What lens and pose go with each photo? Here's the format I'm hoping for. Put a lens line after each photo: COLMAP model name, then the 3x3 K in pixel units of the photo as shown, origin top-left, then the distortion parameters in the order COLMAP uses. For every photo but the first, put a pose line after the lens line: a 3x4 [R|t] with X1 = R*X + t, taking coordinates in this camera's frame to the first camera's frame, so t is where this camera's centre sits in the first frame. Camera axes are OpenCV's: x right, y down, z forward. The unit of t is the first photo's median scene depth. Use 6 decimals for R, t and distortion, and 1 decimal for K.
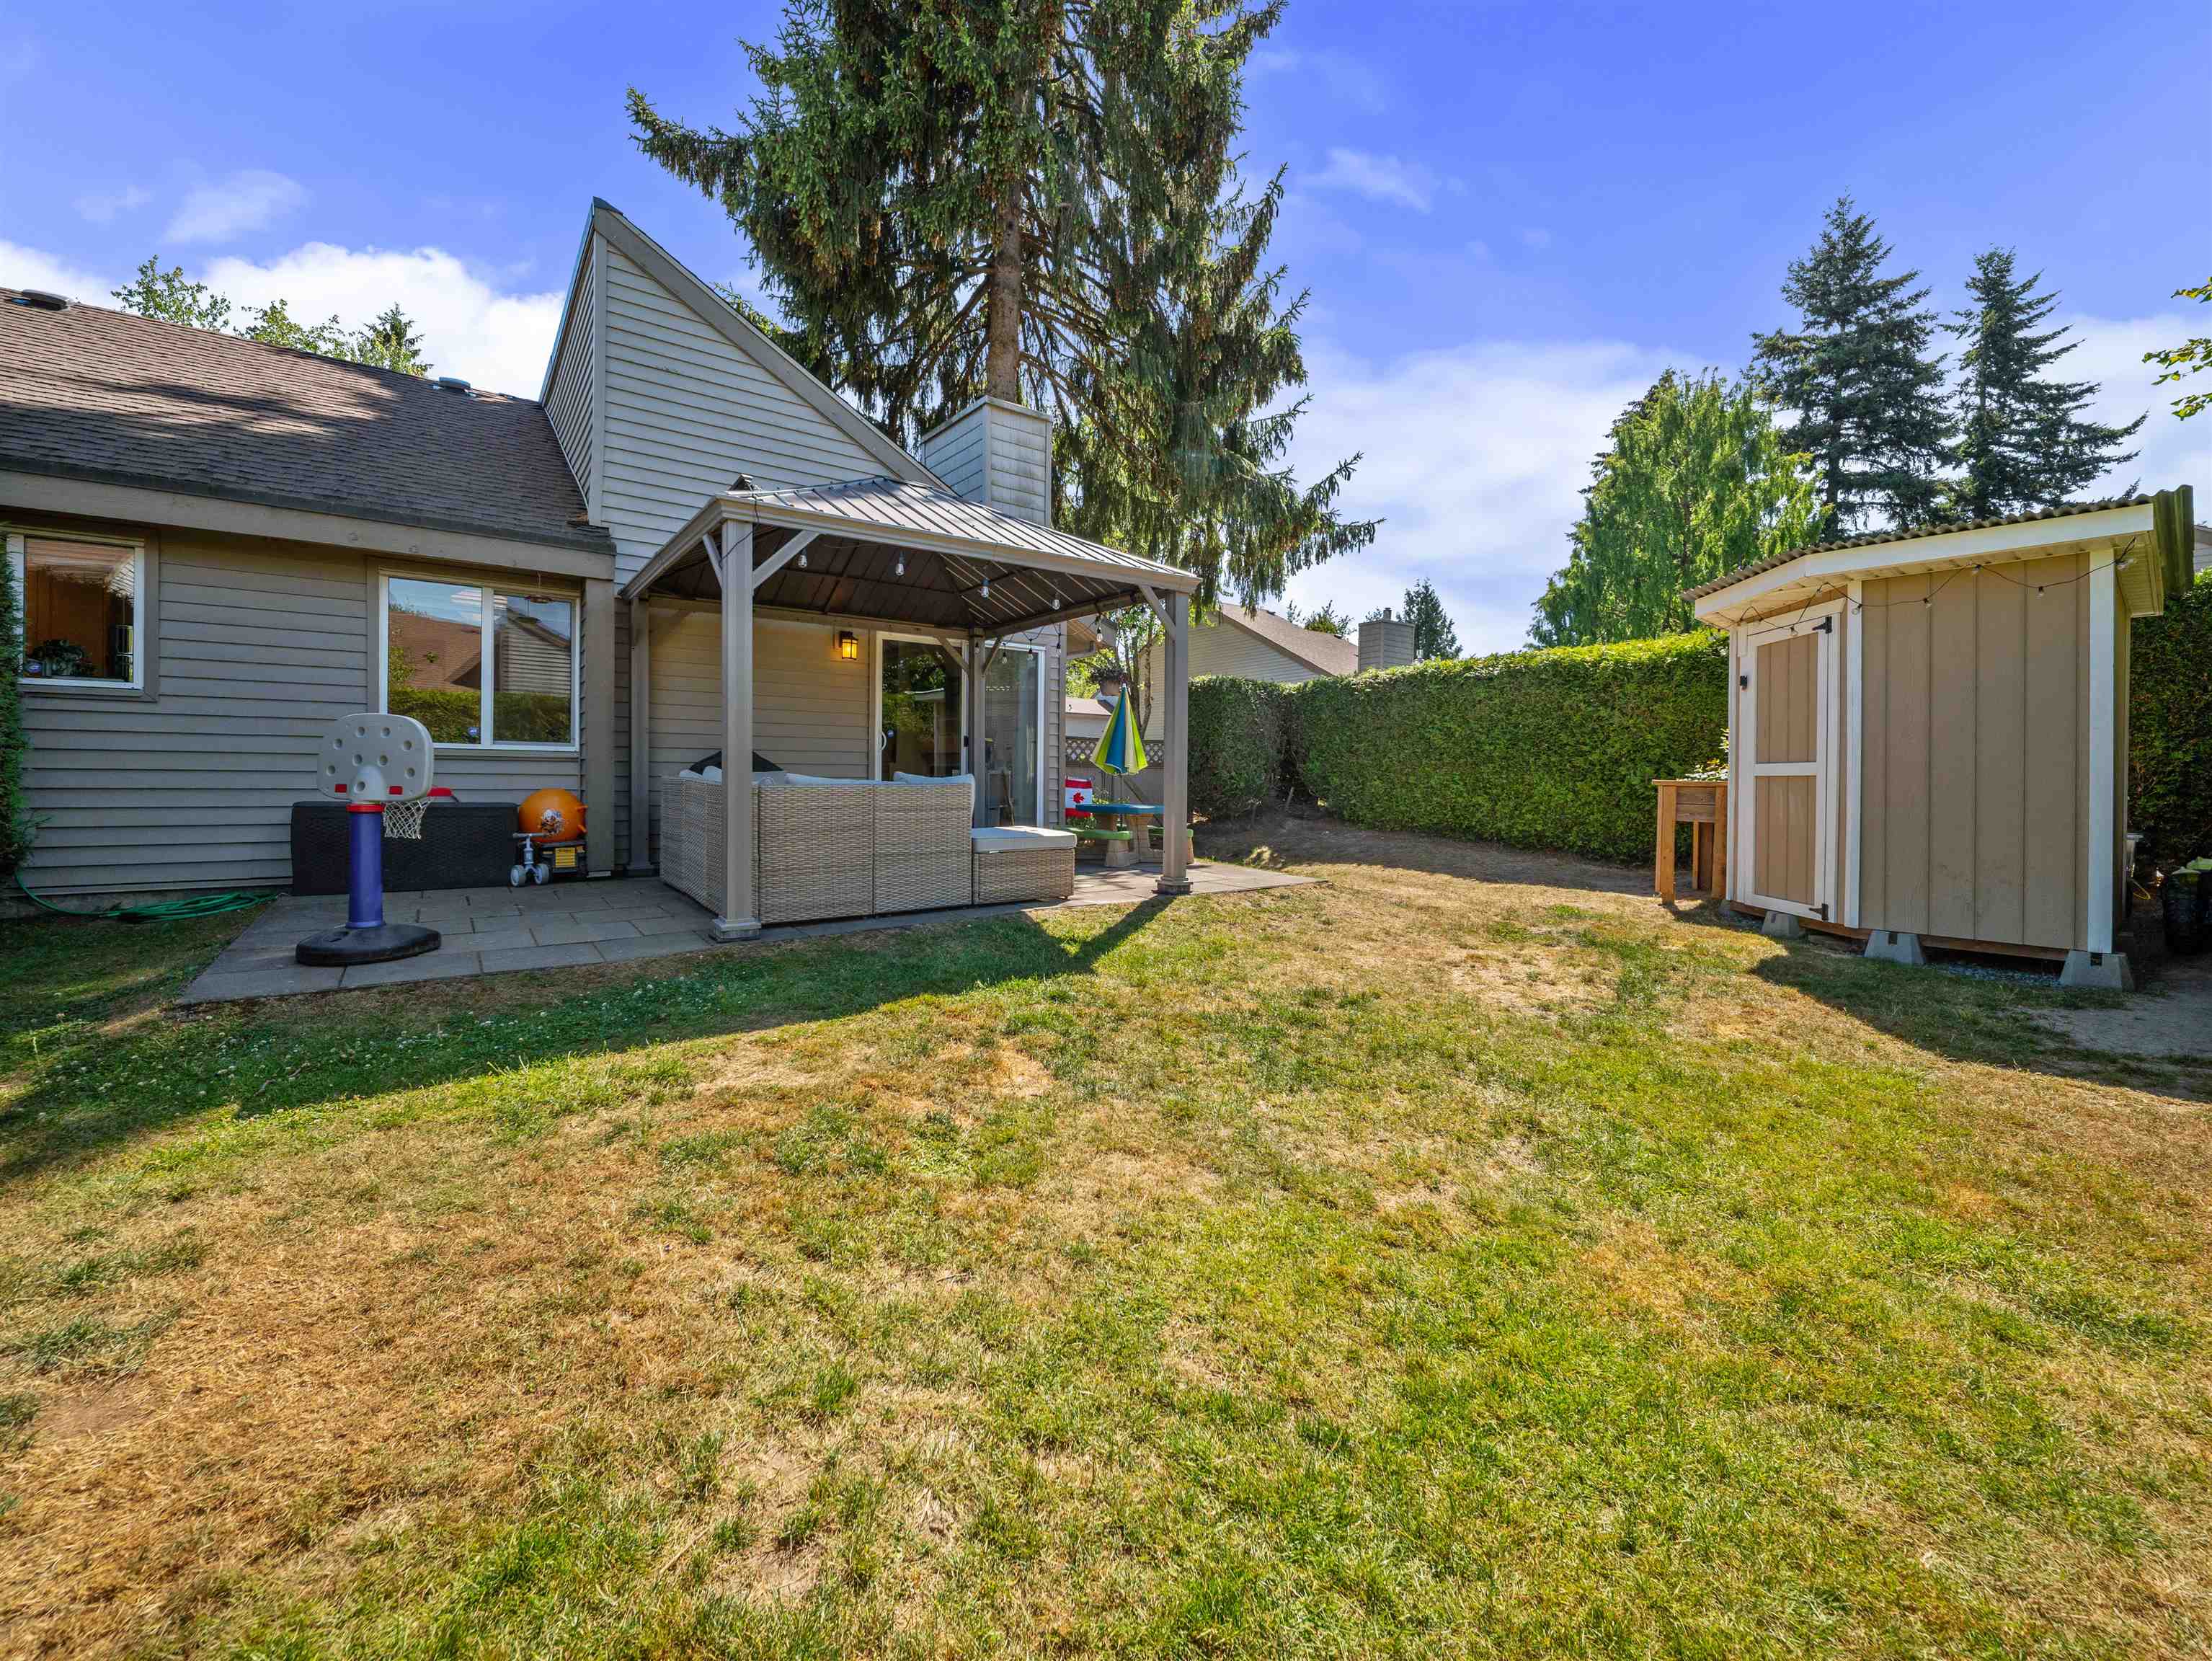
lens RADIAL K [[882.9, 0, 1103.0], [0, 882.9, 795.2], [0, 0, 1]] dist [0.001424, -0.000261]
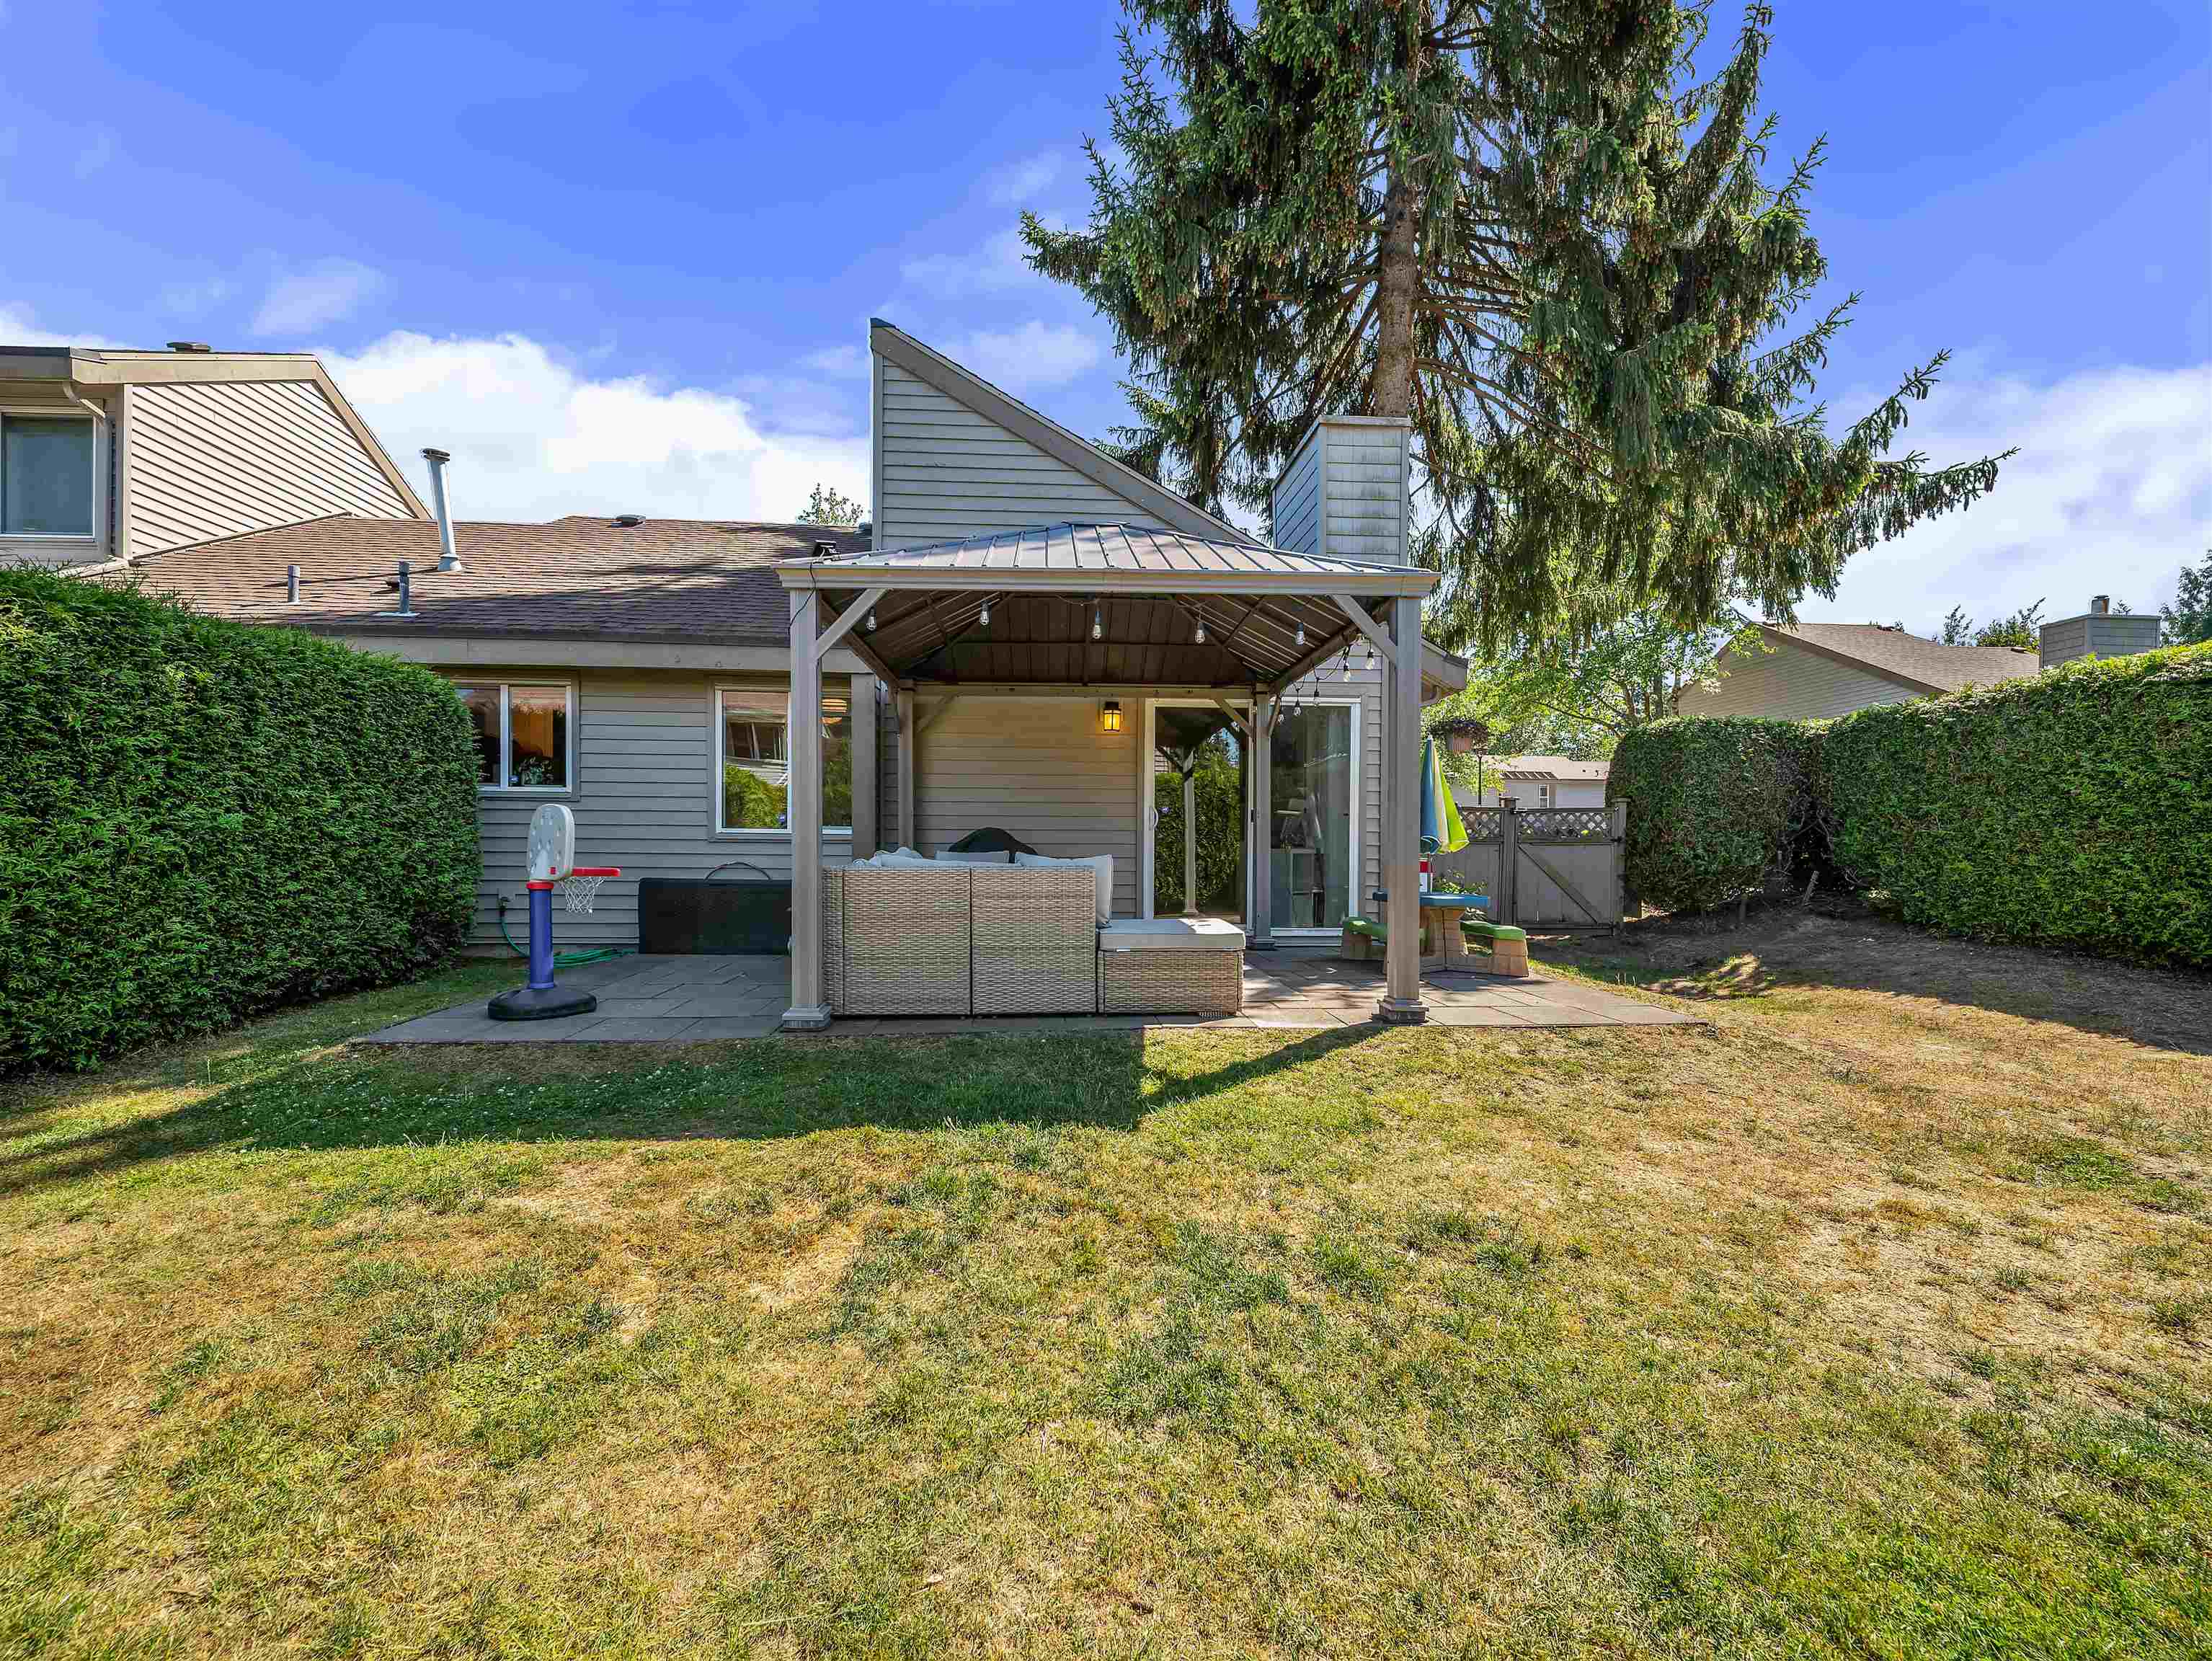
lens RADIAL K [[882.6, 0, 1102.9], [0, 882.6, 862.3], [0, 0, 1]] dist [0.020227, -0.014887]
pose [[0.840357, 0.003047, -0.542025, 0.138456], [-0.010002, 0.999901, -0.009887, -0.003854], [0.541941, 0.013731, 0.840304, 0.139746]]
